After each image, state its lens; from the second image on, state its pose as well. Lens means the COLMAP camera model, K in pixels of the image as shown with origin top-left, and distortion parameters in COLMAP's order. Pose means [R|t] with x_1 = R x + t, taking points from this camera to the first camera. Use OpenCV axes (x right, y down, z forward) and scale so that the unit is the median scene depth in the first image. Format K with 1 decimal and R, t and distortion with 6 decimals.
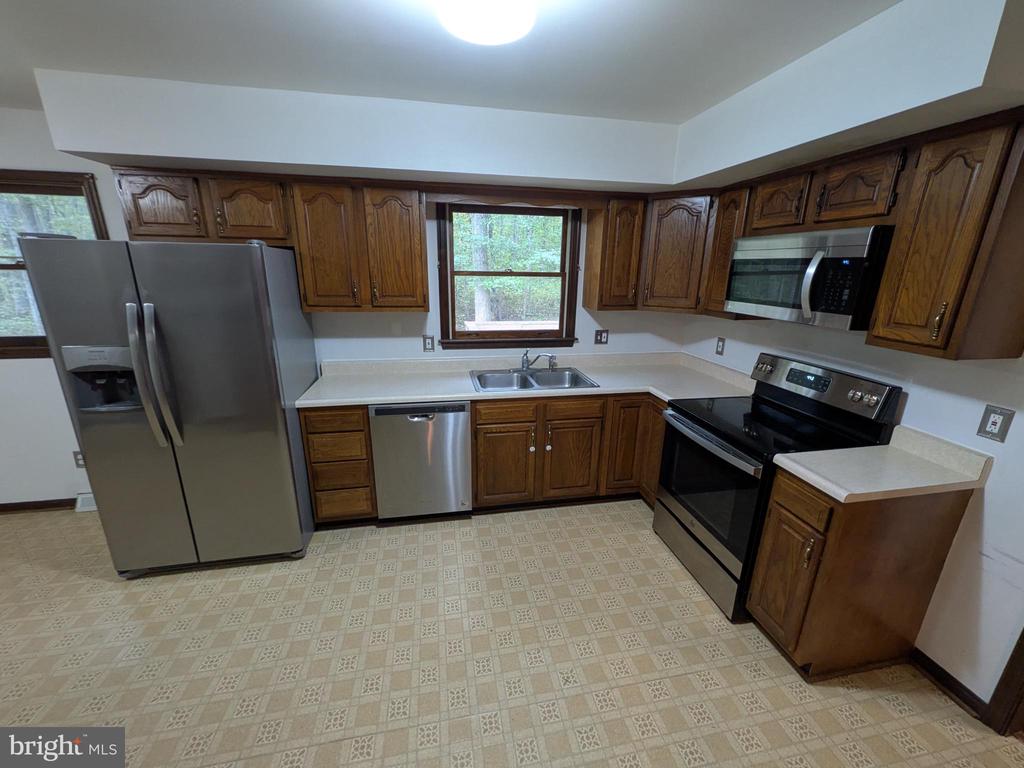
lens RADIAL K [[400.9, 0, 516.6], [0, 400.9, 385.8], [0, 0, 1]] dist [0.001690, 0.000035]
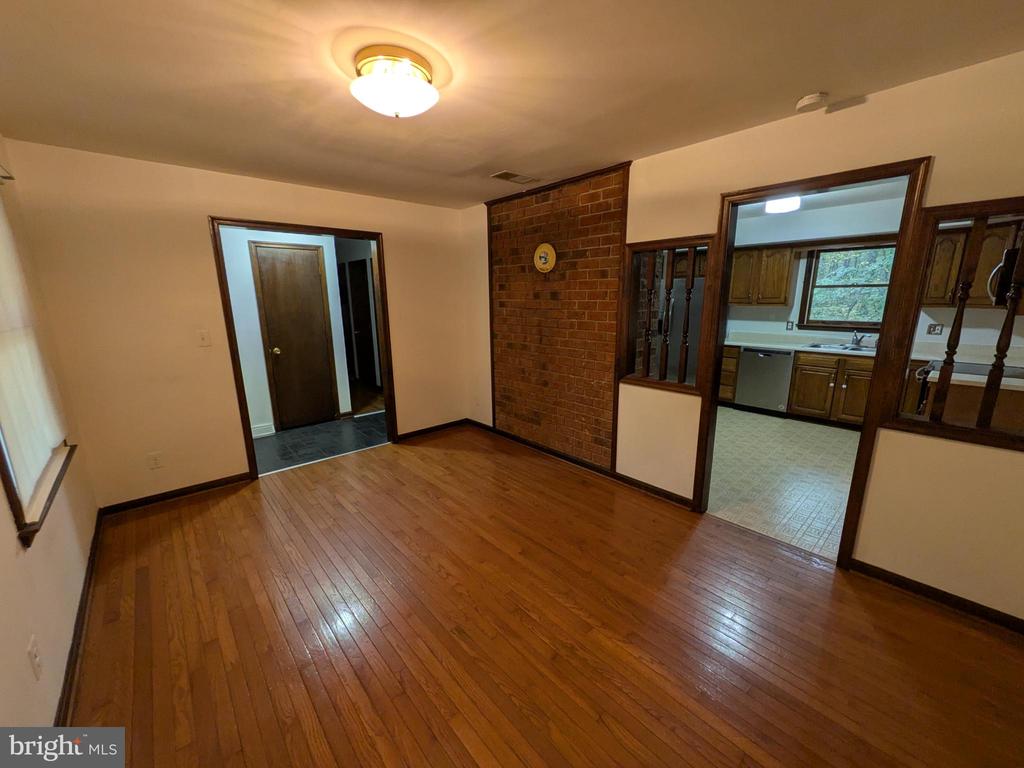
lens RADIAL K [[404.7, 0, 514.1], [0, 404.7, 384.9], [0, 0, 1]] dist [0.001222, -0.000506]
pose [[0.513150, 0.167378, -0.841820, 0.803584], [-0.219539, 0.973770, 0.059788, 0.353123], [0.829747, 0.154132, 0.536436, -1.072810]]
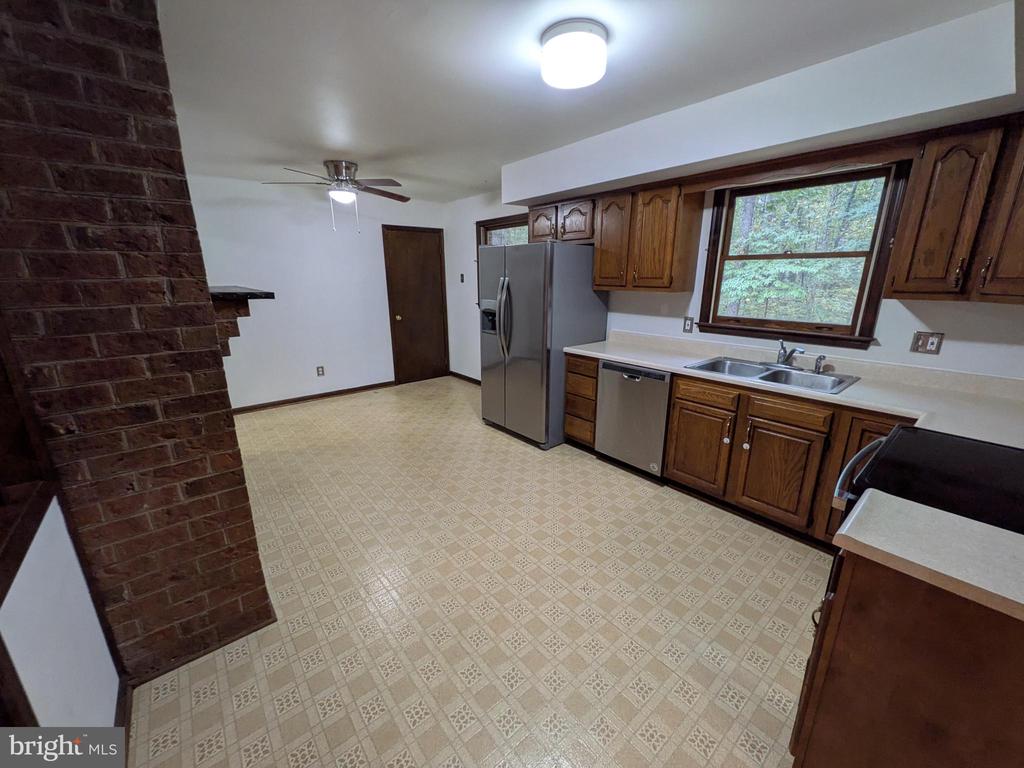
lens RADIAL K [[404.7, 0, 514.1], [0, 404.7, 384.9], [0, 0, 1]] dist [0.001222, -0.000506]
pose [[0.482310, 0.216813, -0.848746, 0.571802], [-0.232738, 0.965781, 0.114453, 0.039199], [0.844518, 0.142334, 0.516267, 0.073605]]
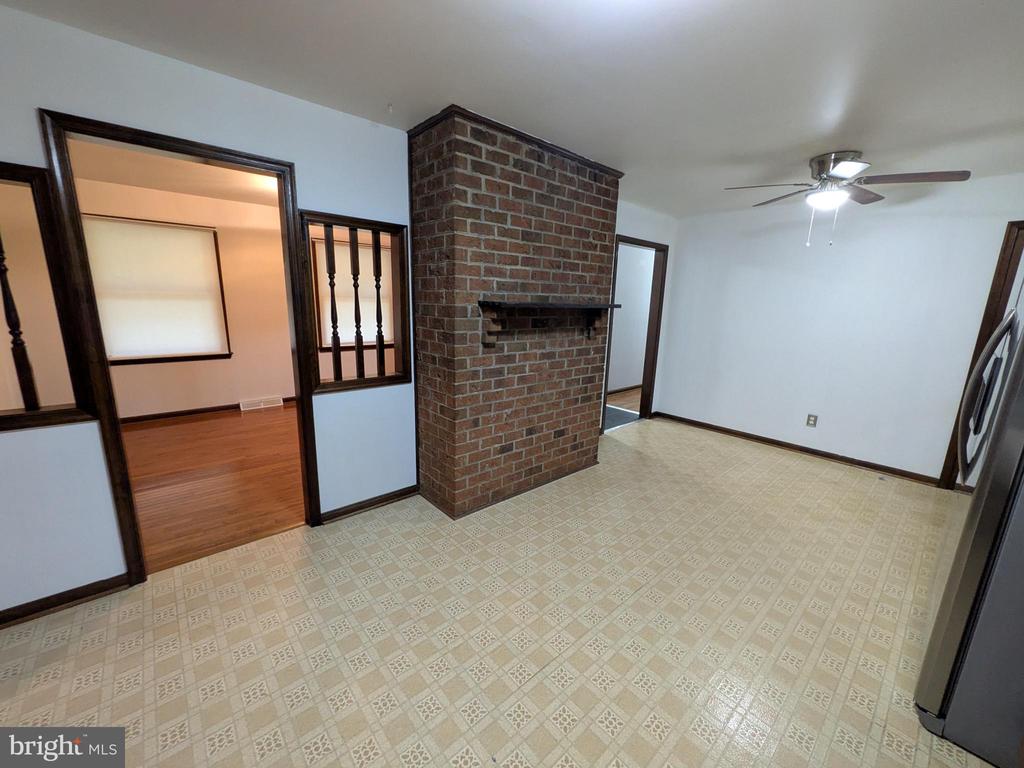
lens RADIAL K [[404.7, 0, 514.1], [0, 404.7, 384.9], [0, 0, 1]] dist [0.001222, -0.000506]
pose [[-0.858296, 0.068931, -0.508504, 0.247689], [-0.180830, 0.886744, 0.425425, -0.159997], [0.480238, 0.457093, -0.748624, 0.815297]]
